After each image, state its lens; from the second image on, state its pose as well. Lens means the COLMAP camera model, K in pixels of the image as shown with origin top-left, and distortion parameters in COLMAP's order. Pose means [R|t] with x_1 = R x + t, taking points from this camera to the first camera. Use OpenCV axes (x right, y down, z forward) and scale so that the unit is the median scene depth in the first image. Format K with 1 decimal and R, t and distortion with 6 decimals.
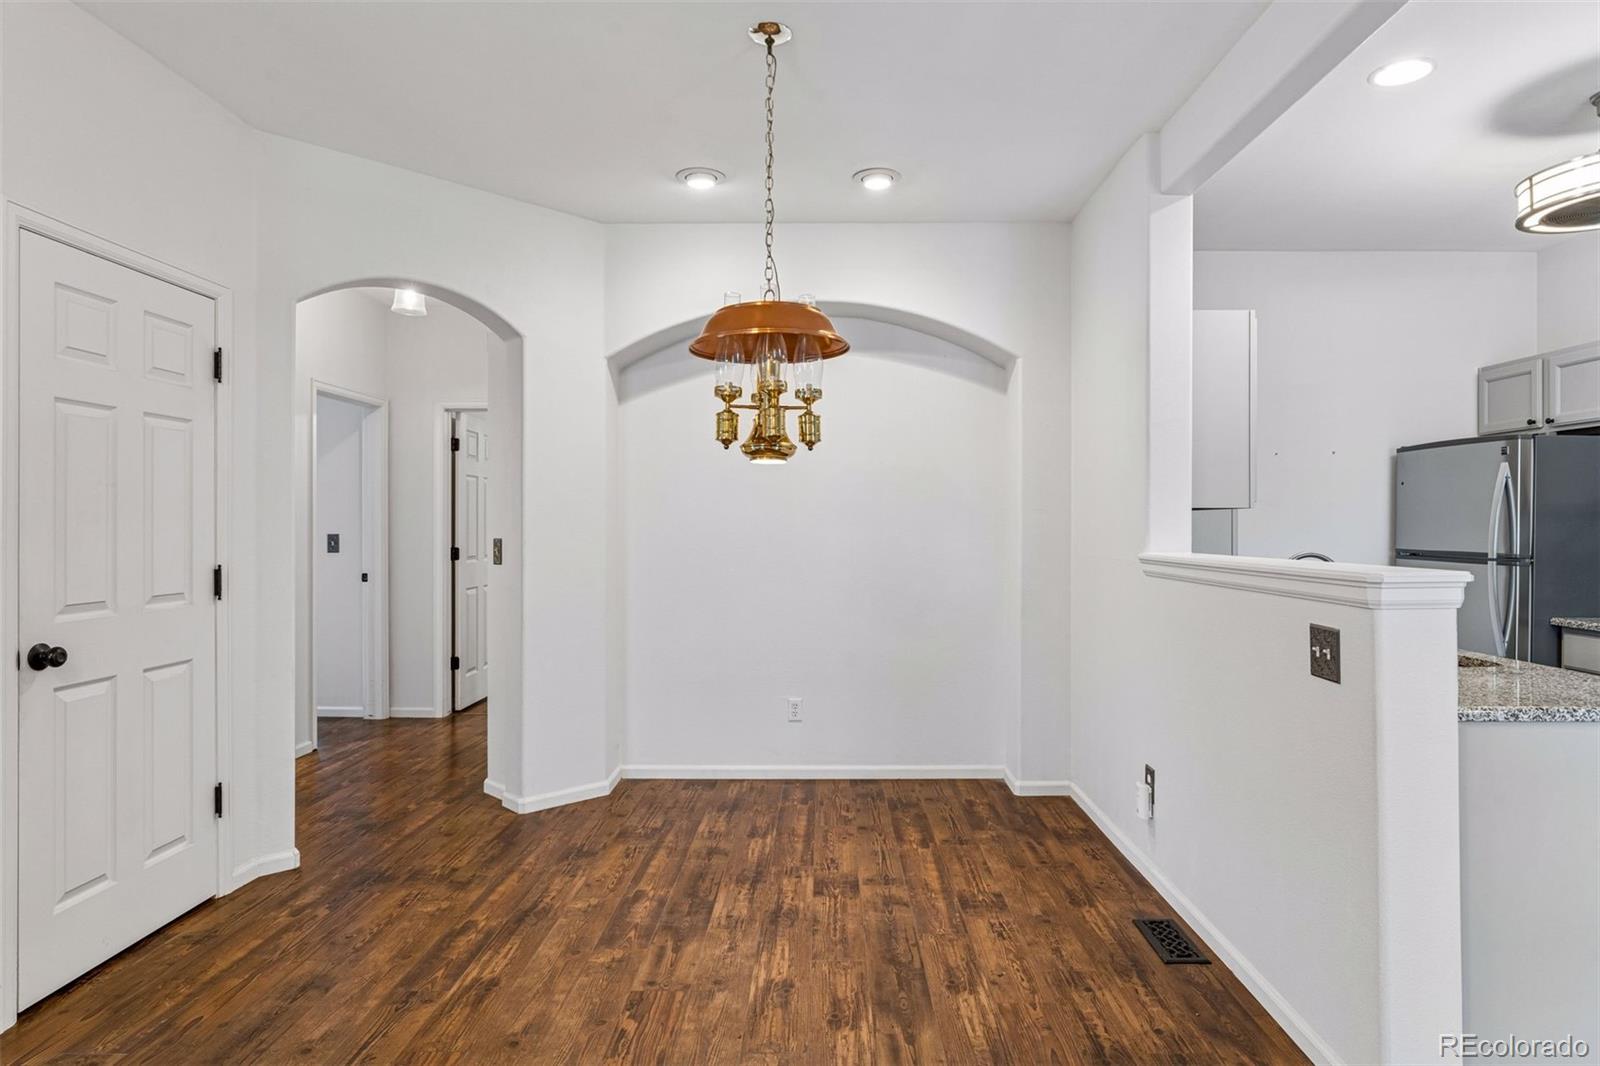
lens RADIAL K [[931.0, 0, 811.0], [0, 931.0, 527.3], [0, 0, 1]] dist [-0.004491, -0.000449]
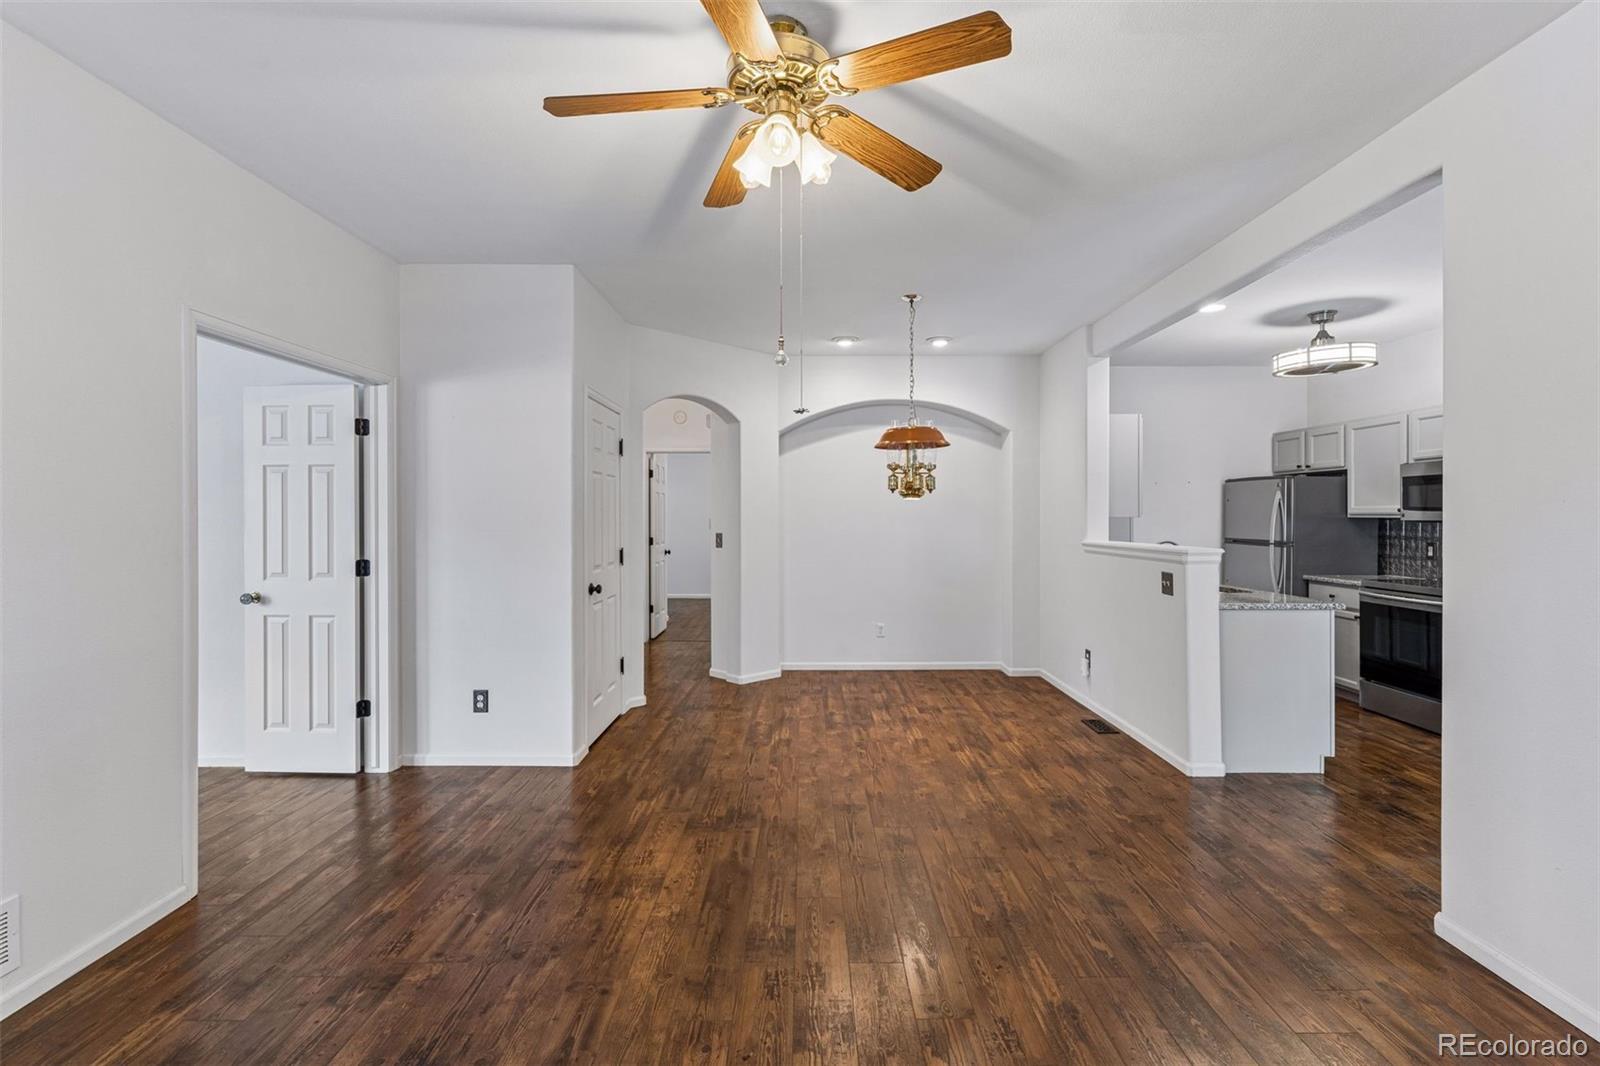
lens RADIAL K [[749.5, 0, 795.5], [0, 749.5, 518.1], [0, 0, 1]] dist [-0.000038, 0.000792]
pose [[0.999998, -0.001841, 0.000090, -0.231829], [0.001841, 0.999998, -0.000650, -0.018792], [-0.000089, 0.000651, 1.000000, -0.534767]]
